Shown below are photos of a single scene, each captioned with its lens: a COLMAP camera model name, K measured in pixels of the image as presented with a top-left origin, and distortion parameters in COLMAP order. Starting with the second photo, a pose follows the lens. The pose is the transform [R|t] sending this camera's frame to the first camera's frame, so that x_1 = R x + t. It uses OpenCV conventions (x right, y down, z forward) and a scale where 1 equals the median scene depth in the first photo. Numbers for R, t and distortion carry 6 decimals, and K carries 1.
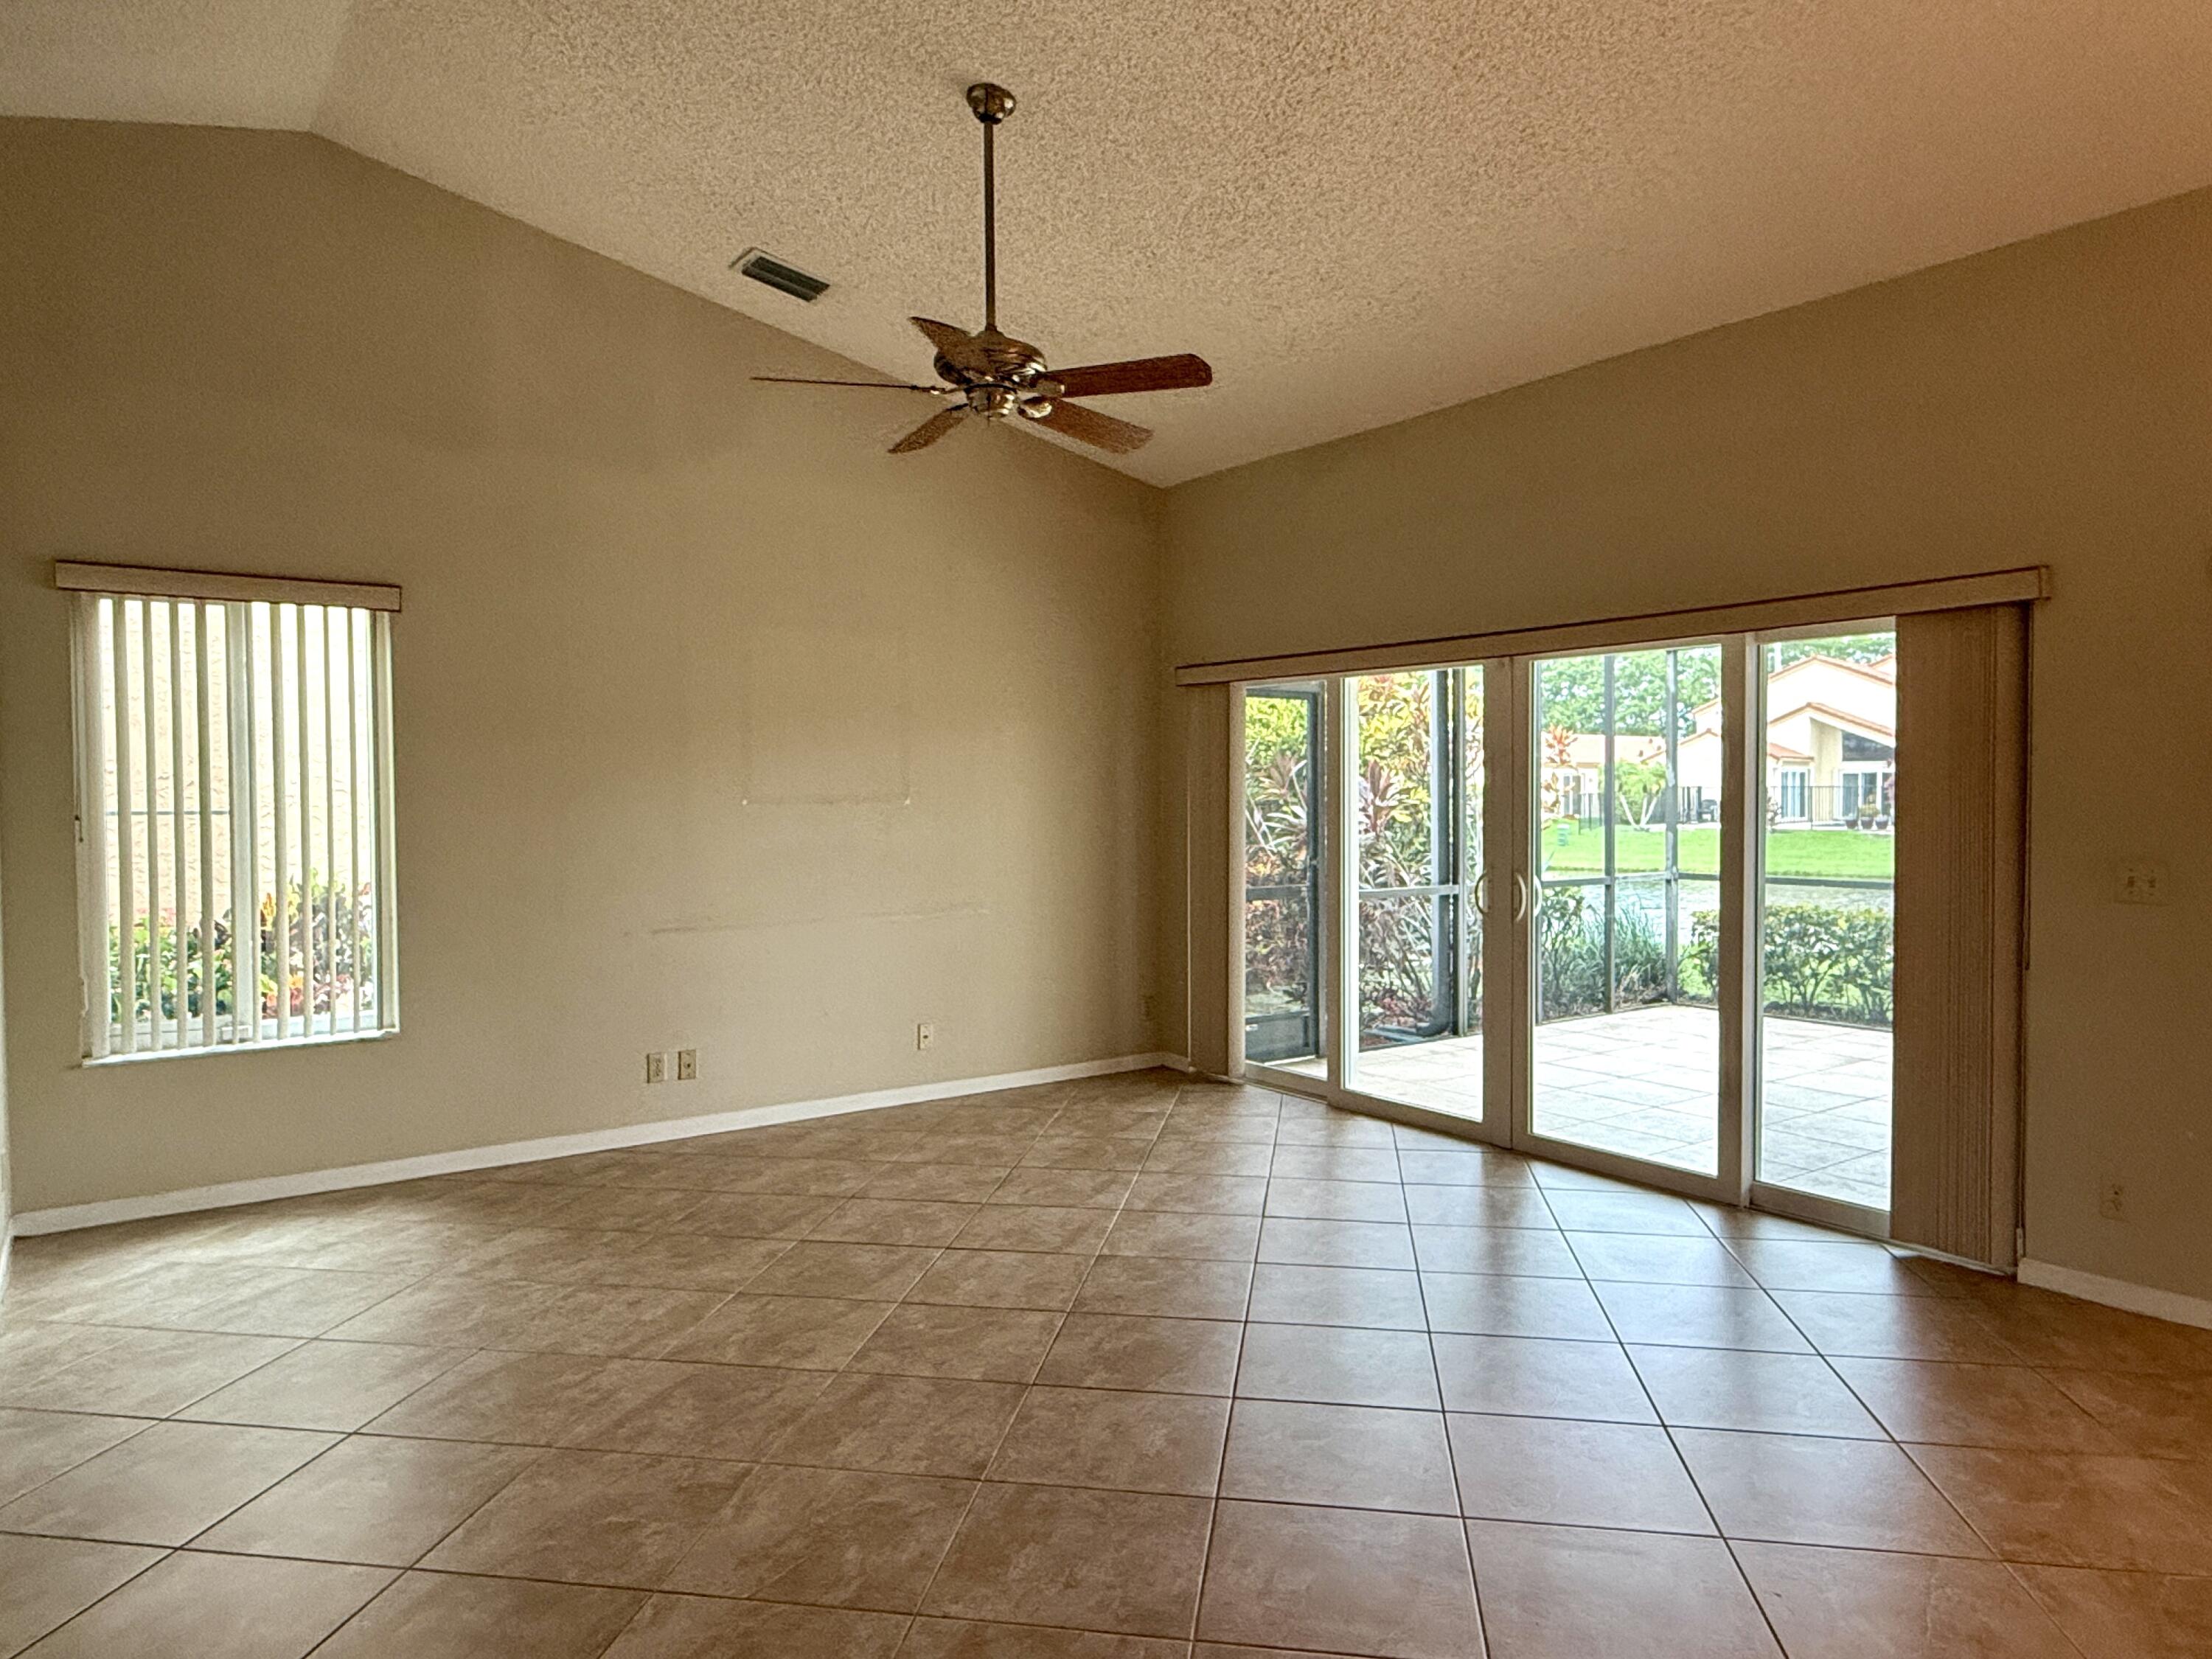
lens RADIAL K [[1420.1, 0, 1096.9], [0, 1420.1, 826.3], [0, 0, 1]] dist [0.009140, -0.000618]
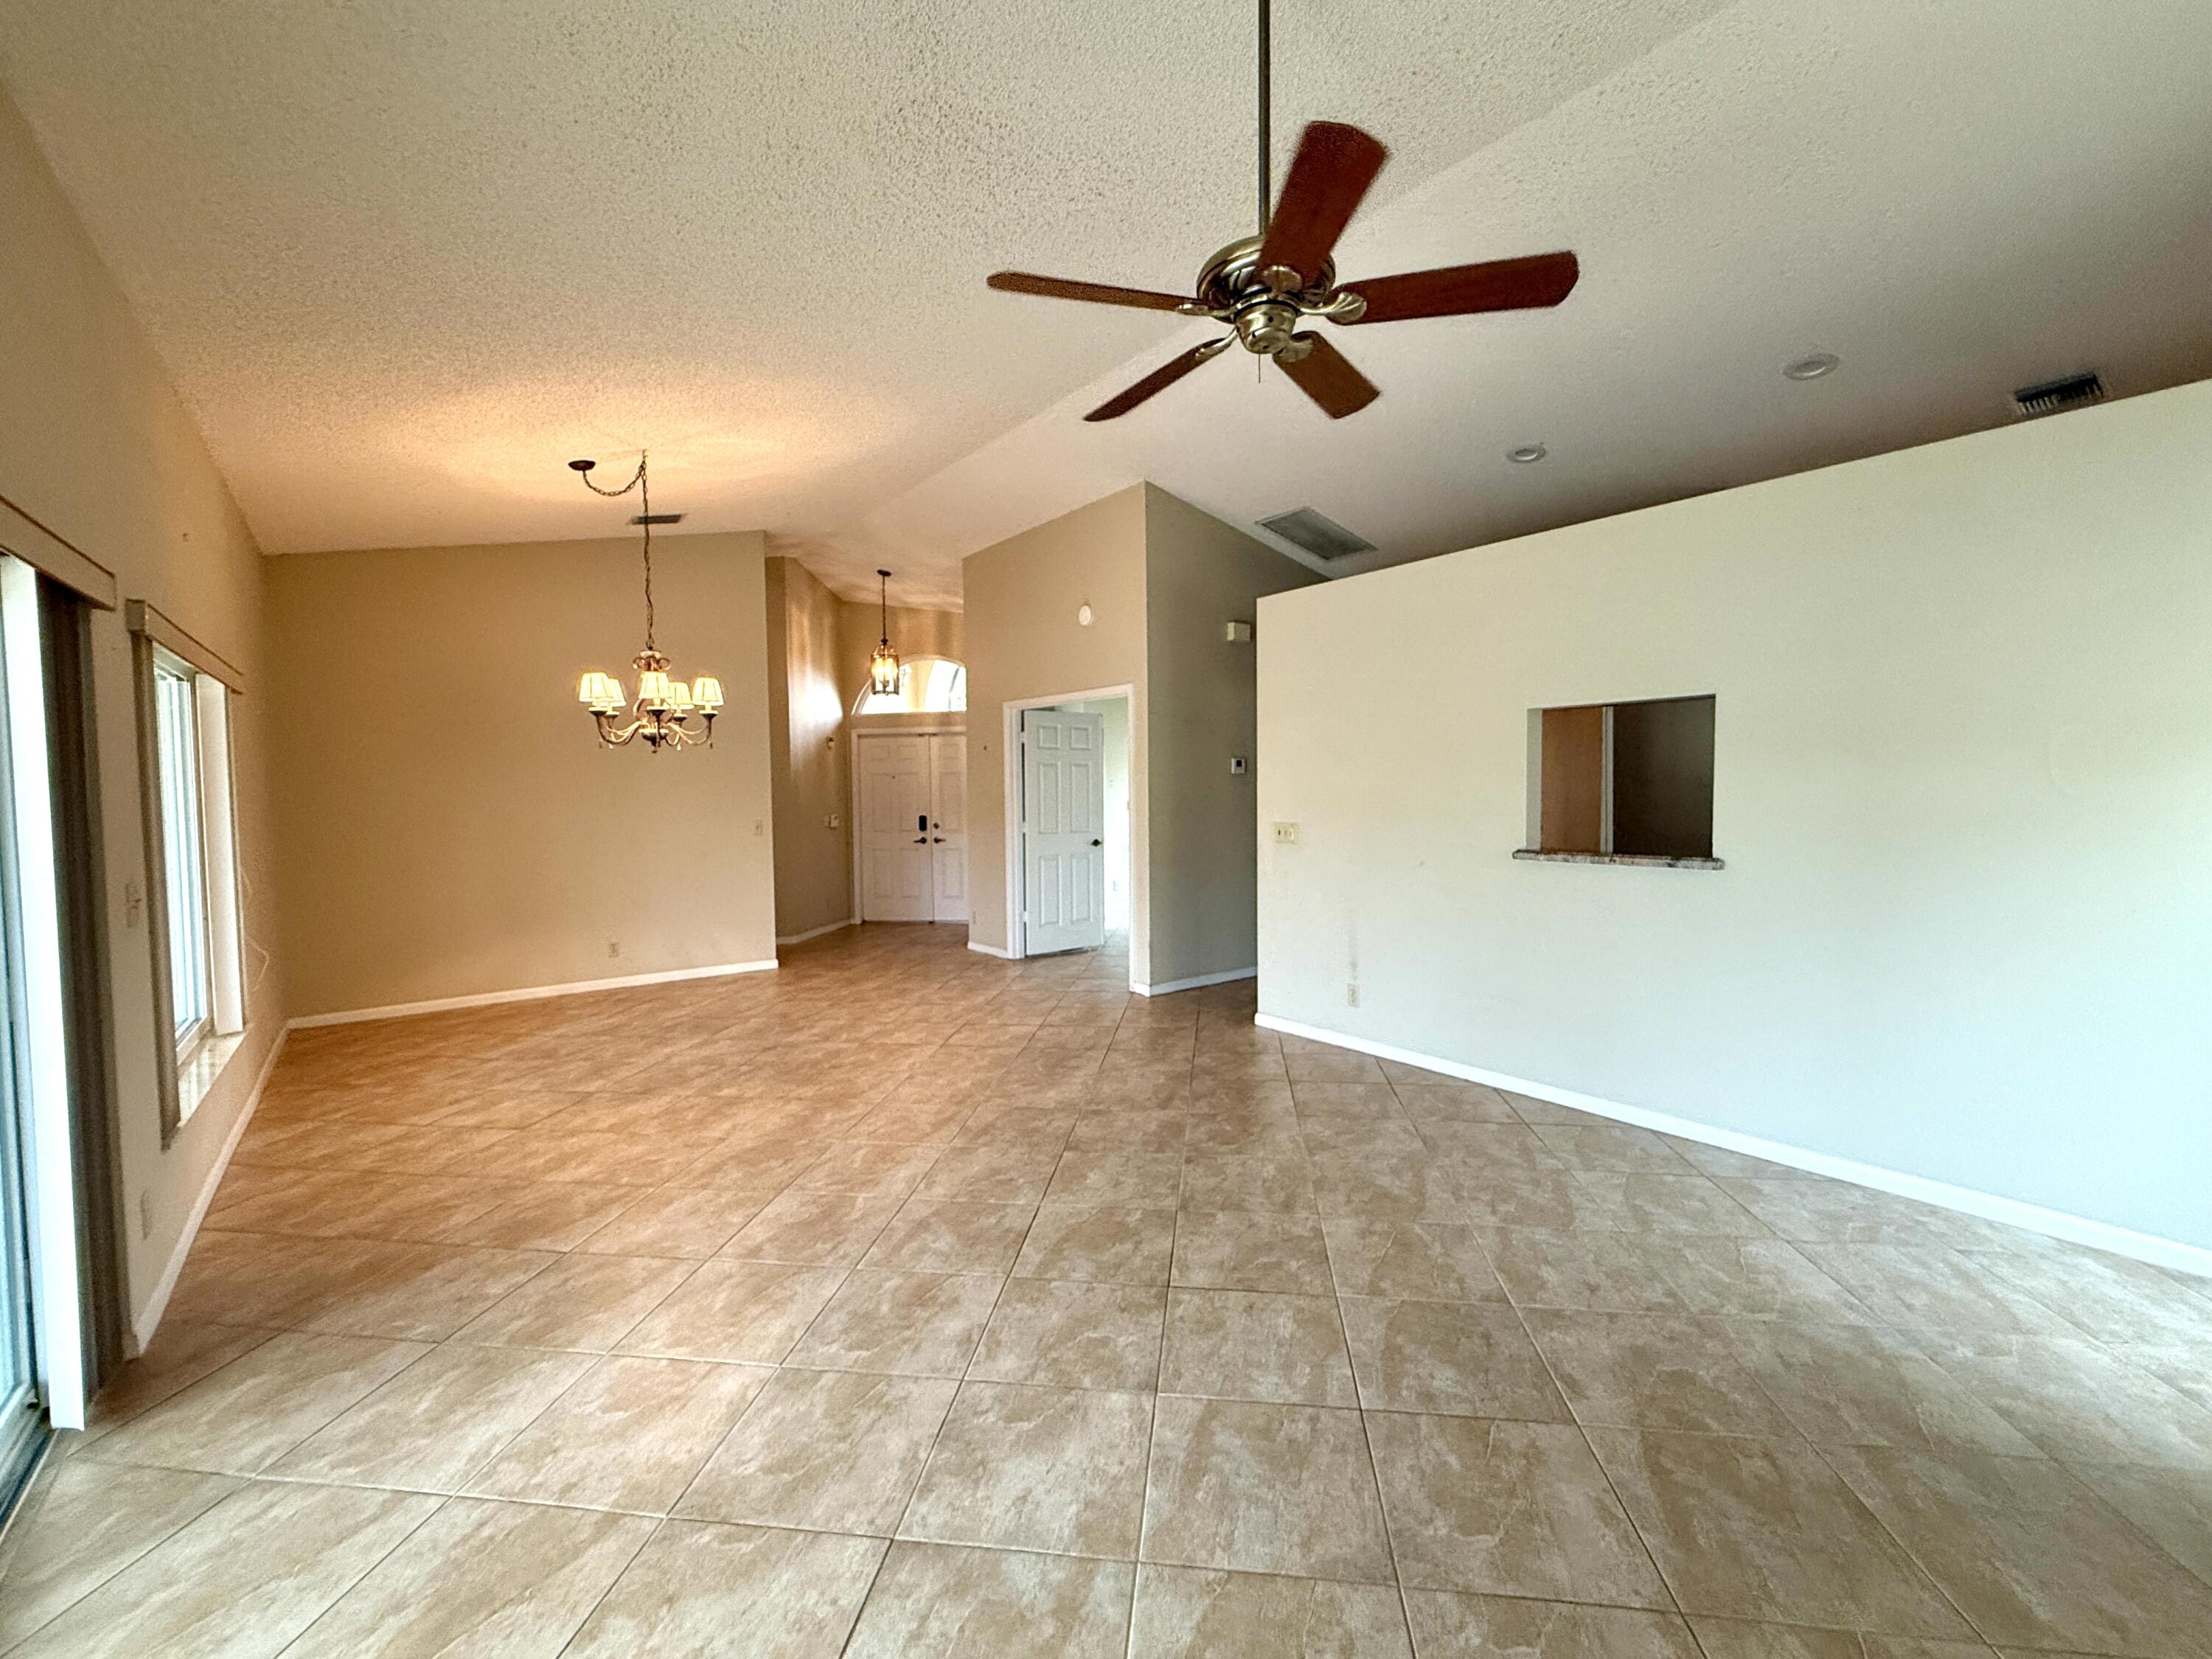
lens RADIAL K [[913.1, 0, 1101.3], [0, 913.1, 825.8], [0, 0, 1]] dist [-0.001168, 0.000300]
pose [[-0.999394, 0.017921, -0.029852, 0.042229], [0.015968, 0.997796, 0.064408, -0.045844], [0.030940, 0.063893, -0.997477, 1.536436]]
